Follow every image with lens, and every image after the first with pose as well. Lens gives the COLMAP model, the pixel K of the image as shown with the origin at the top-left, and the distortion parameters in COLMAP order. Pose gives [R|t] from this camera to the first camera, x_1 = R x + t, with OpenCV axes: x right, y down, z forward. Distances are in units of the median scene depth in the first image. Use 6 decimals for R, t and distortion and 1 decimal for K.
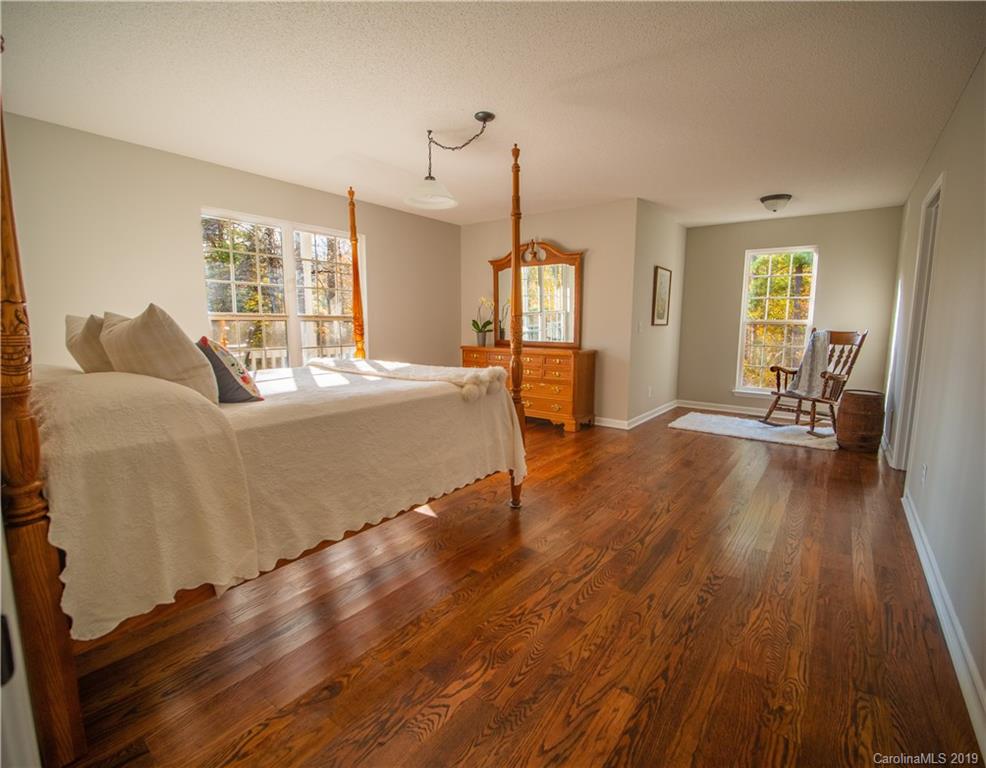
lens RADIAL K [[452.7, 0, 505.5], [0, 452.7, 382.9], [0, 0, 1]] dist [-0.012307, -0.000294]
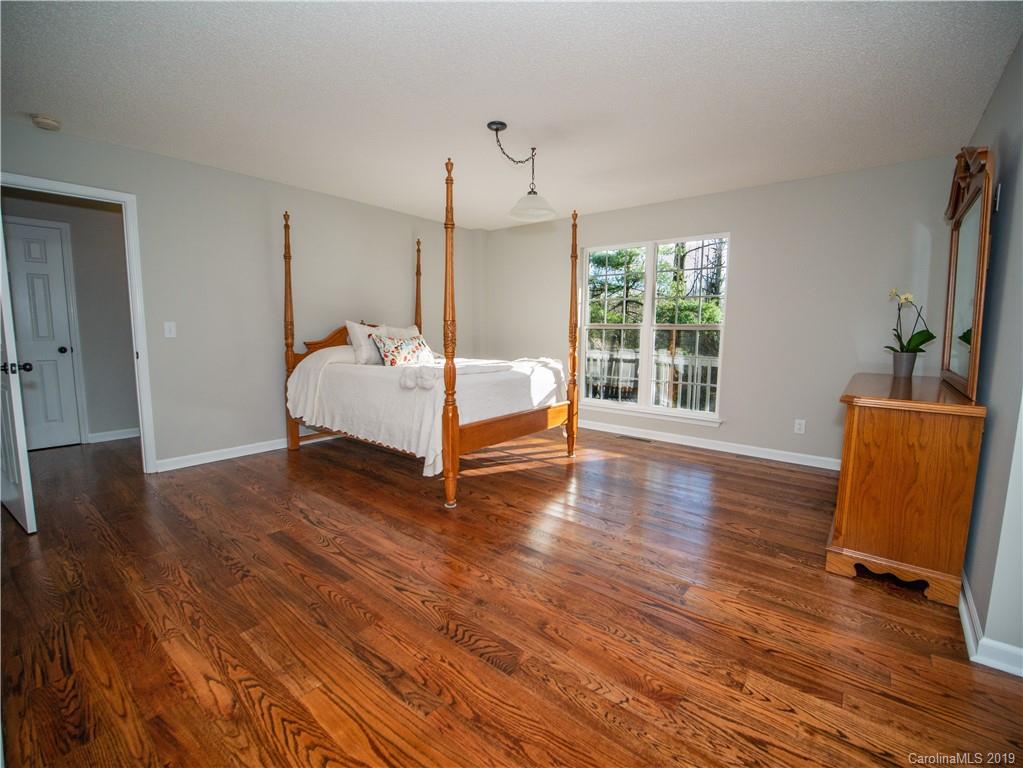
lens RADIAL K [[455.9, 0, 508.2], [0, 455.9, 381.2], [0, 0, 1]] dist [-0.016208, -0.001020]
pose [[-0.055496, 0.103078, -0.993124, 1.278169], [-0.144966, 0.983285, 0.110158, -0.175238], [0.987879, 0.150083, -0.039626, 1.428890]]
